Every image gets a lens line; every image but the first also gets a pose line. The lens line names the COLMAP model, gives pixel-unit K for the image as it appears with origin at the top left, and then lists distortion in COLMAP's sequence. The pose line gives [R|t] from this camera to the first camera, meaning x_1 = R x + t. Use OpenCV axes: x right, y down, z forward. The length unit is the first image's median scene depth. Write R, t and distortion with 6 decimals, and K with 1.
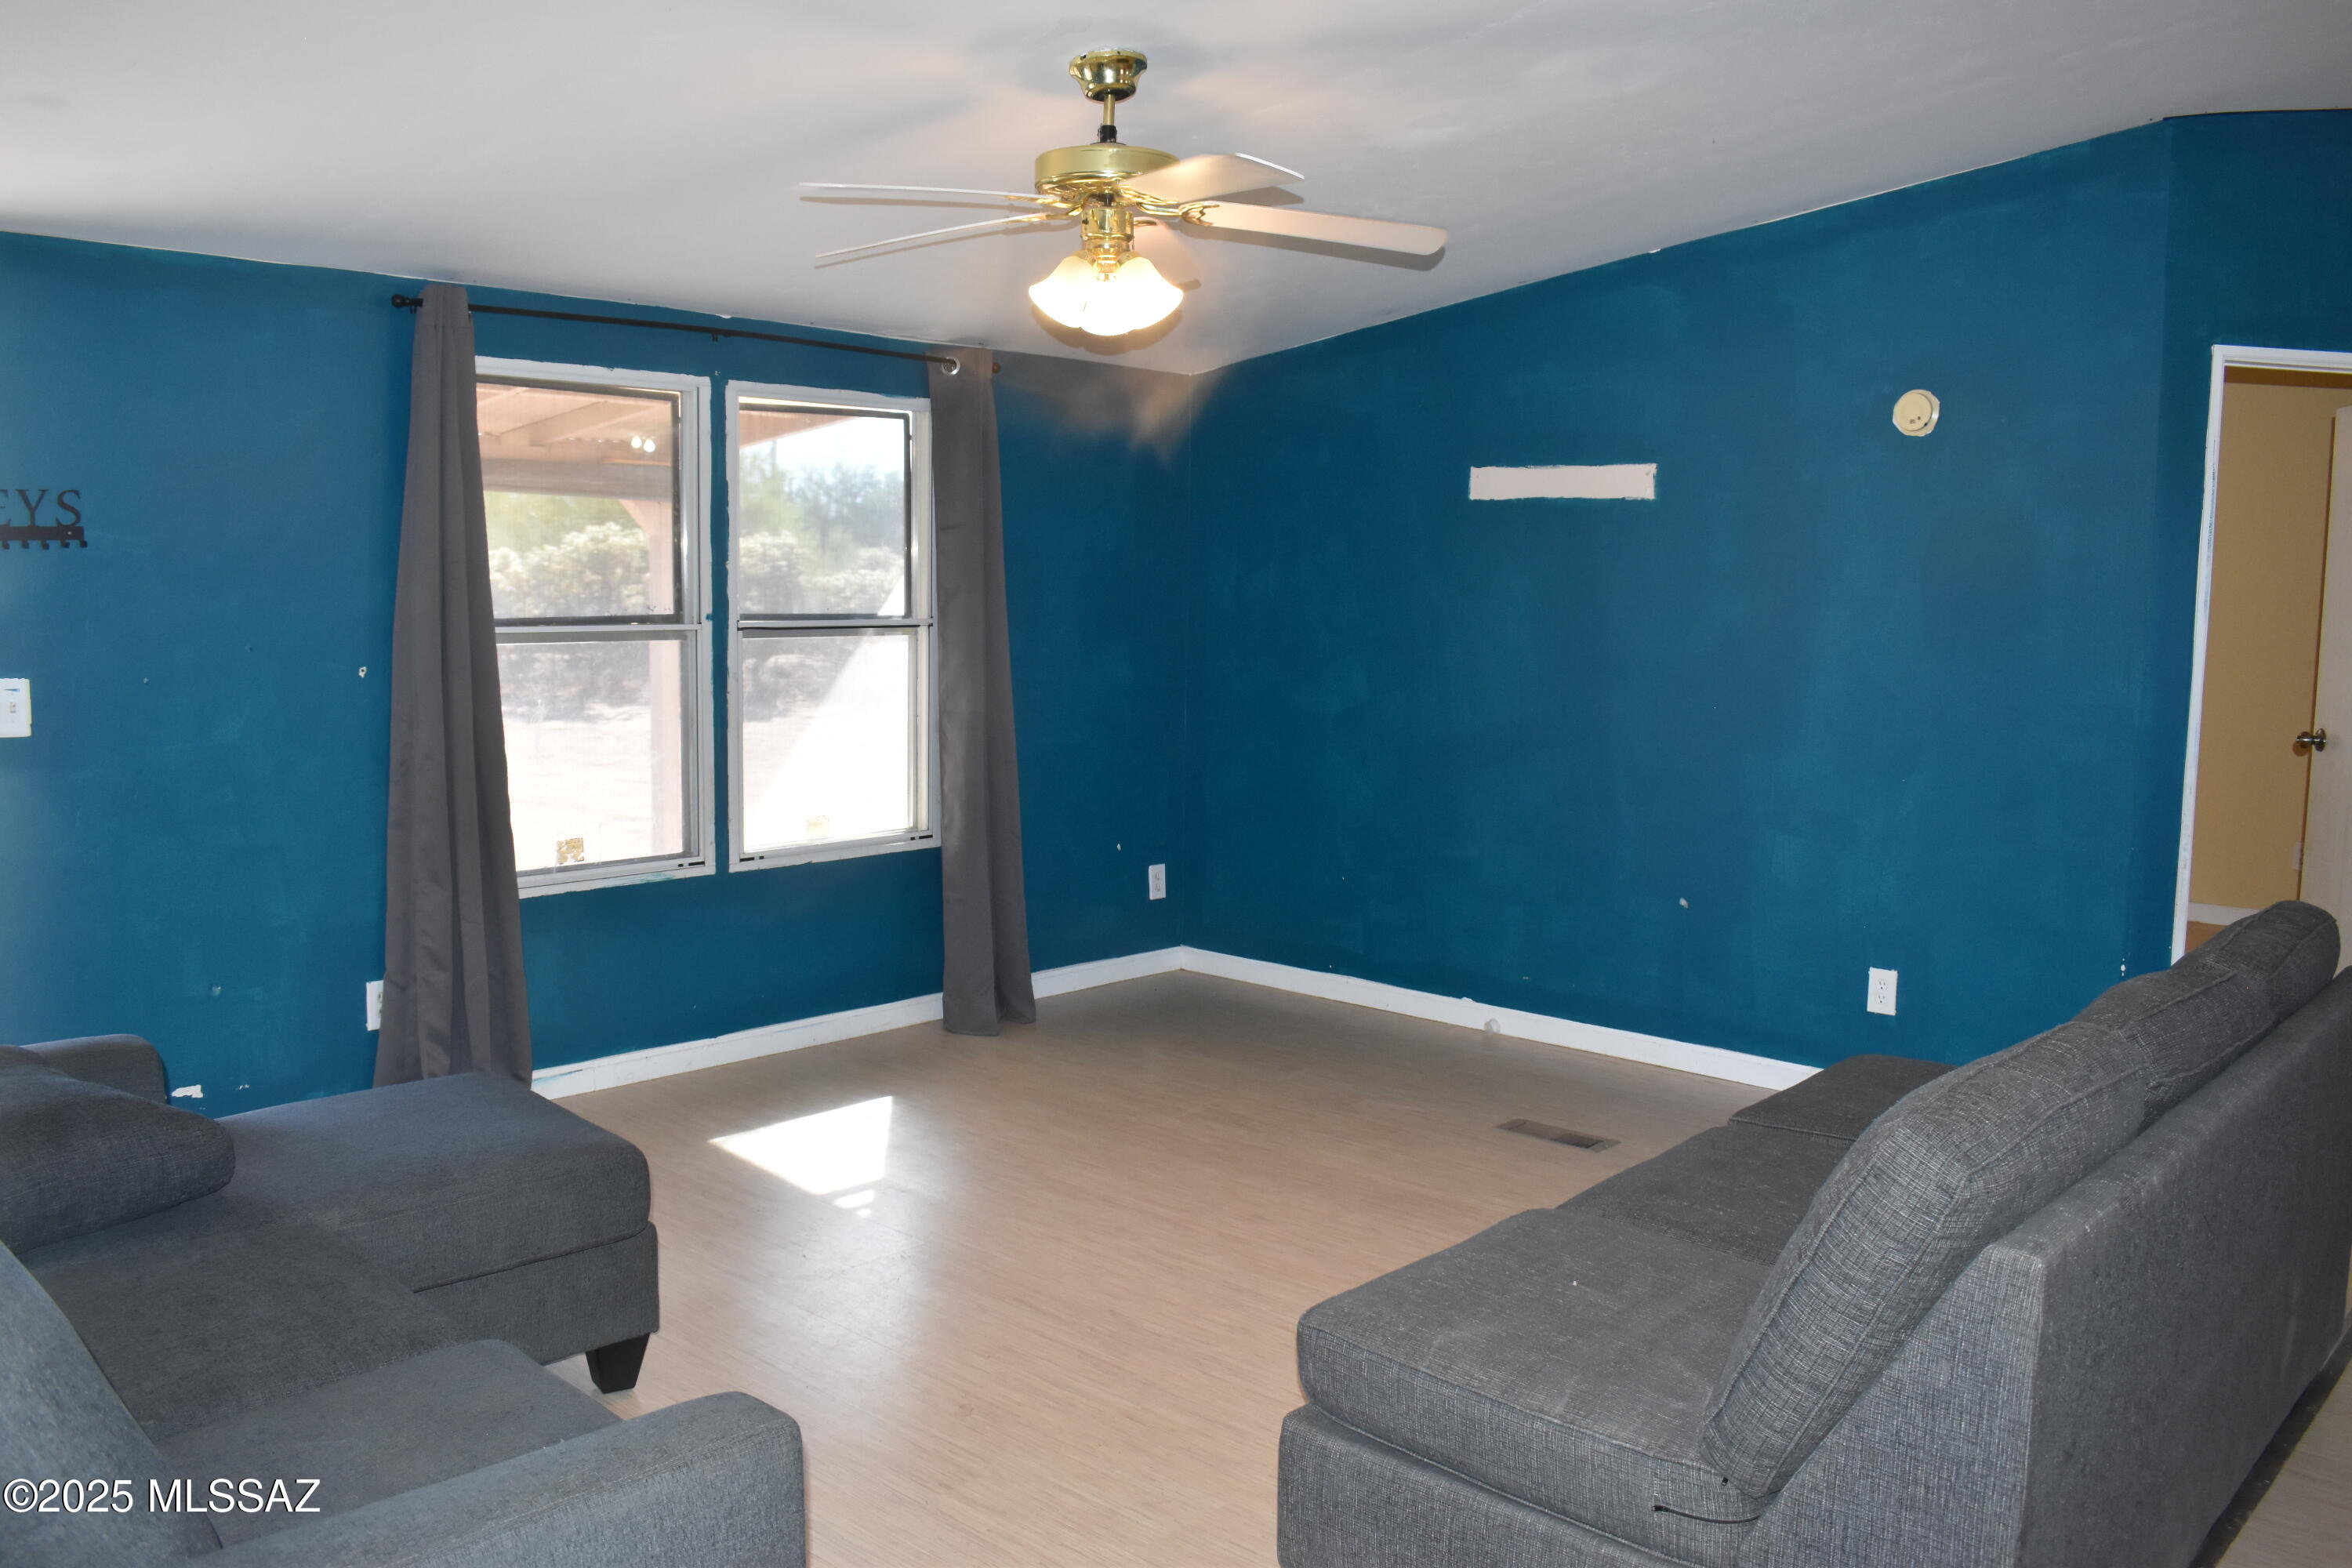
lens RADIAL K [[1892.1, 0, 1176.1], [0, 1892.1, 786.5], [0, 0, 1]] dist [-0.094321, 0.016217]
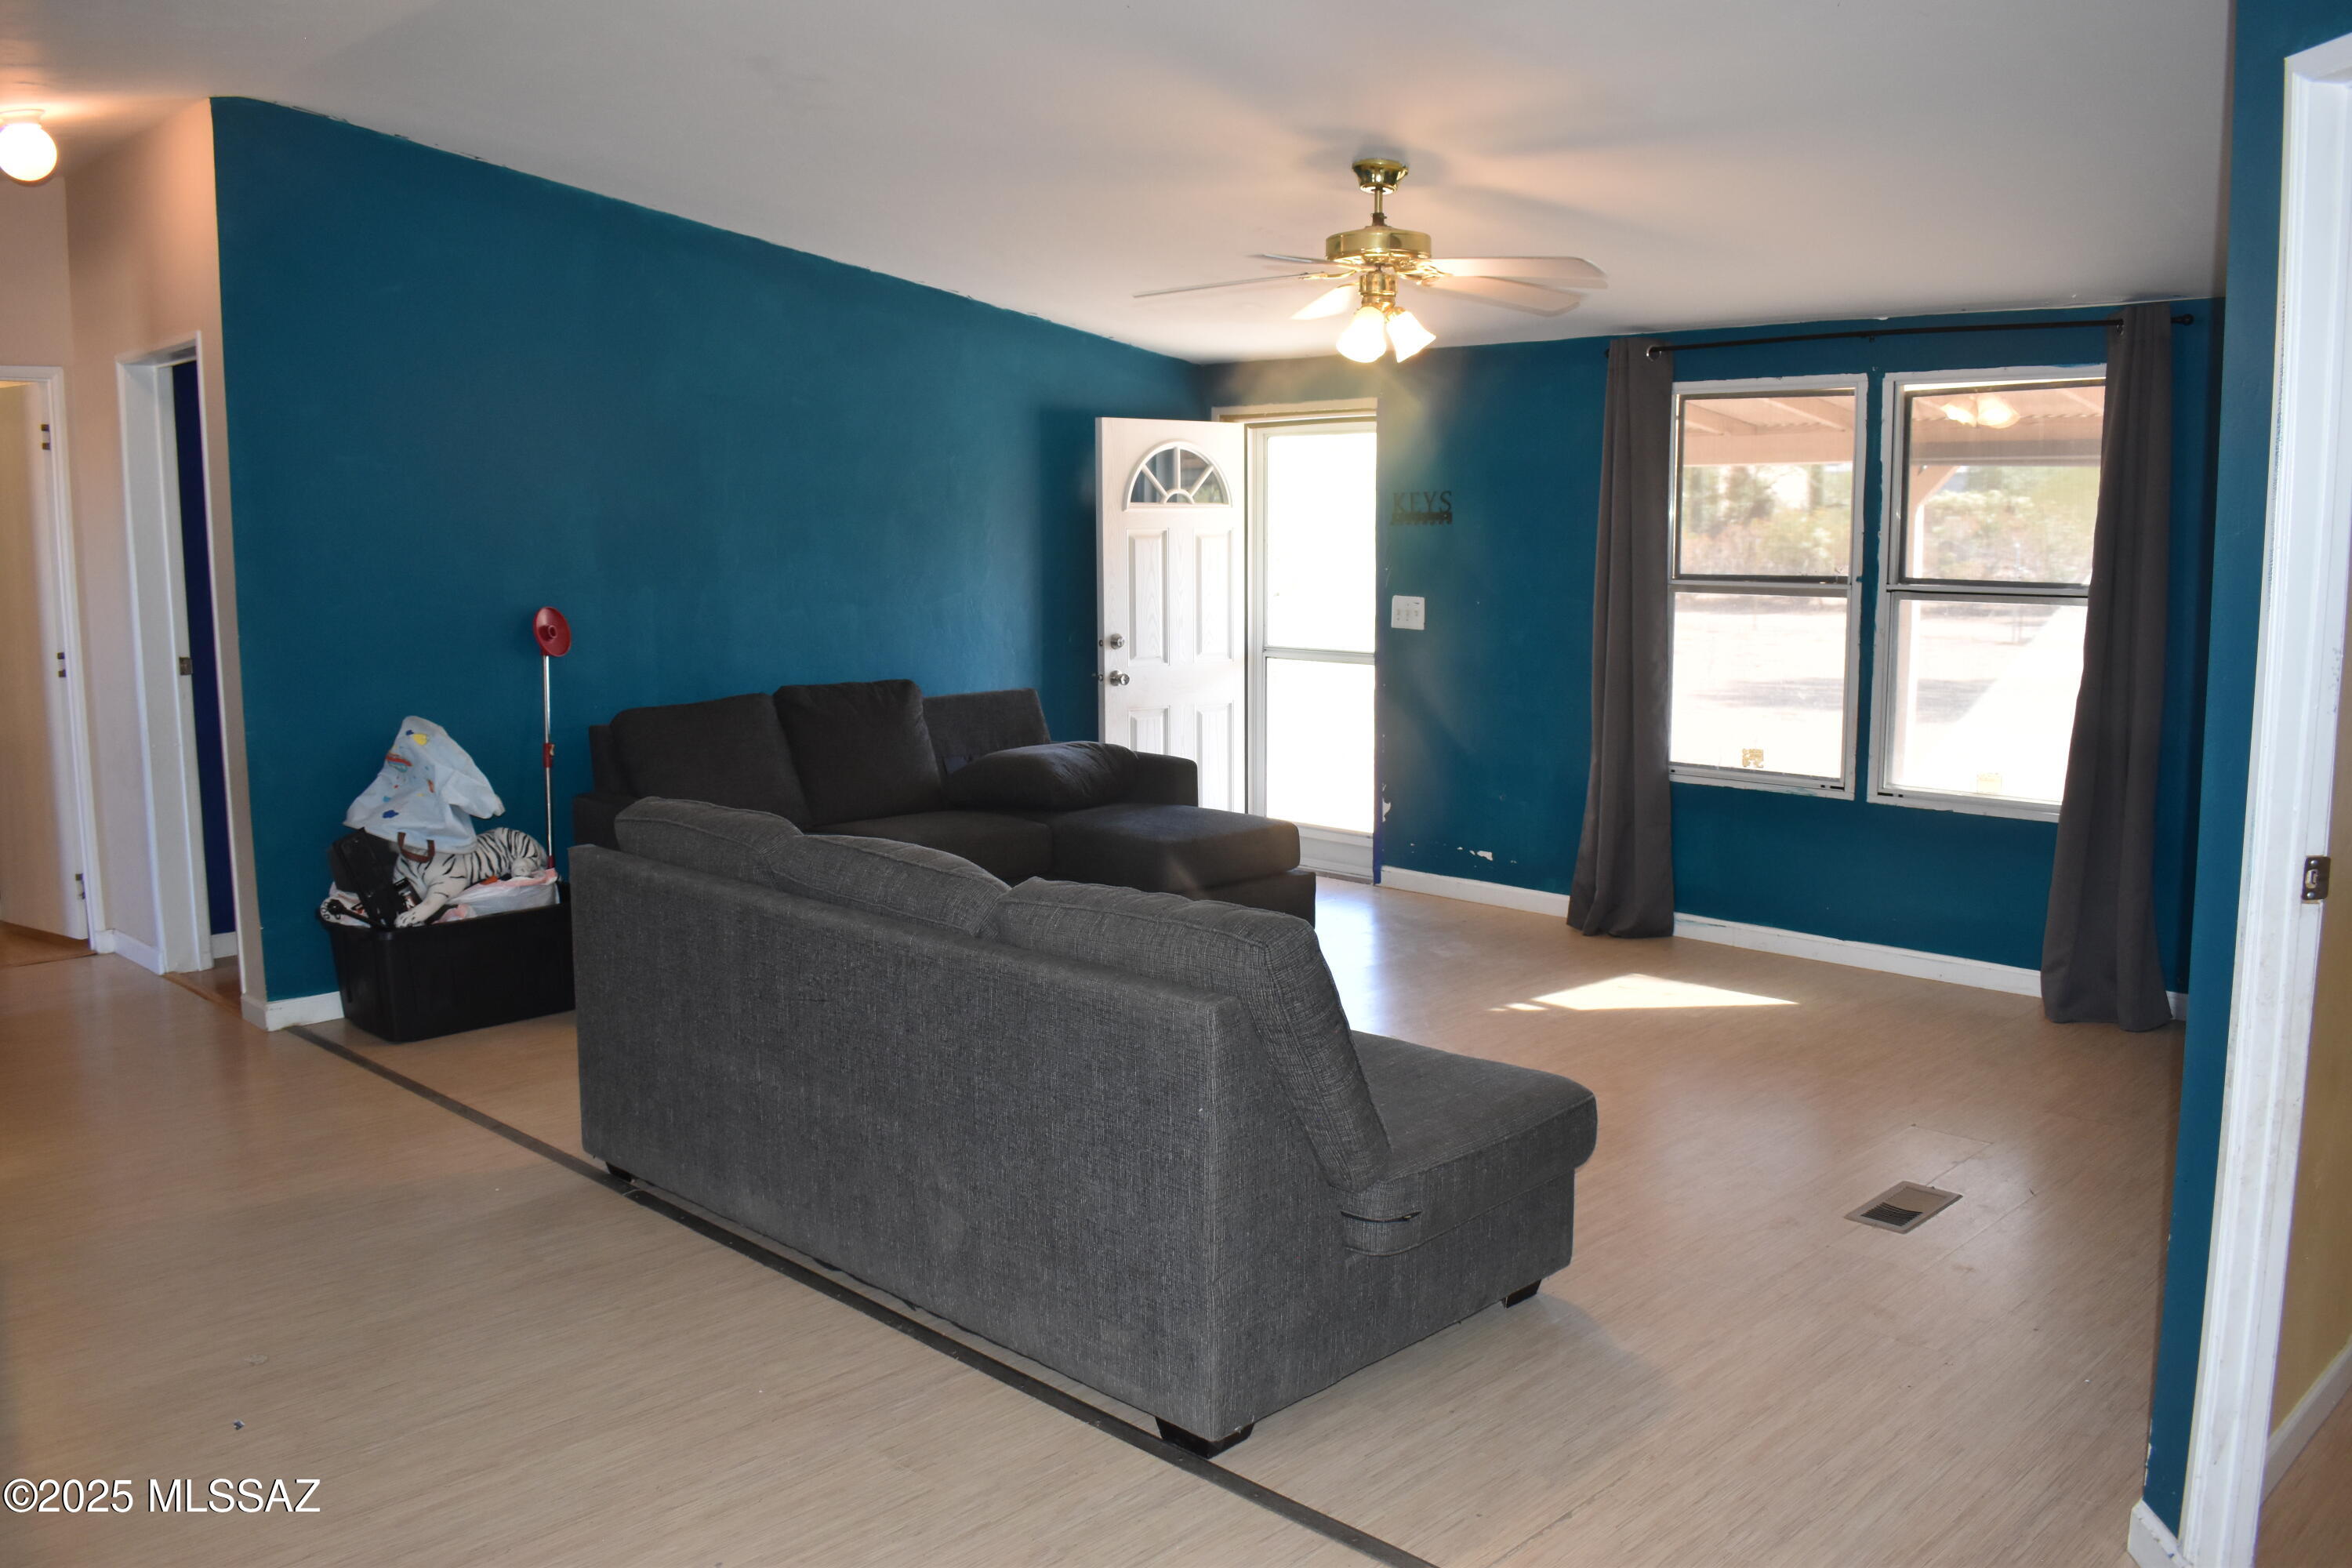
lens RADIAL K [[1892.1, 0, 1176.3], [0, 1892.1, 784.1], [0, 0, 1]] dist [-0.094321, 0.016217]
pose [[-0.041728, 0.119572, -0.991948, 0.953975], [-0.112586, 0.985927, 0.123582, -0.061384], [0.992765, 0.116837, -0.027679, 0.639151]]
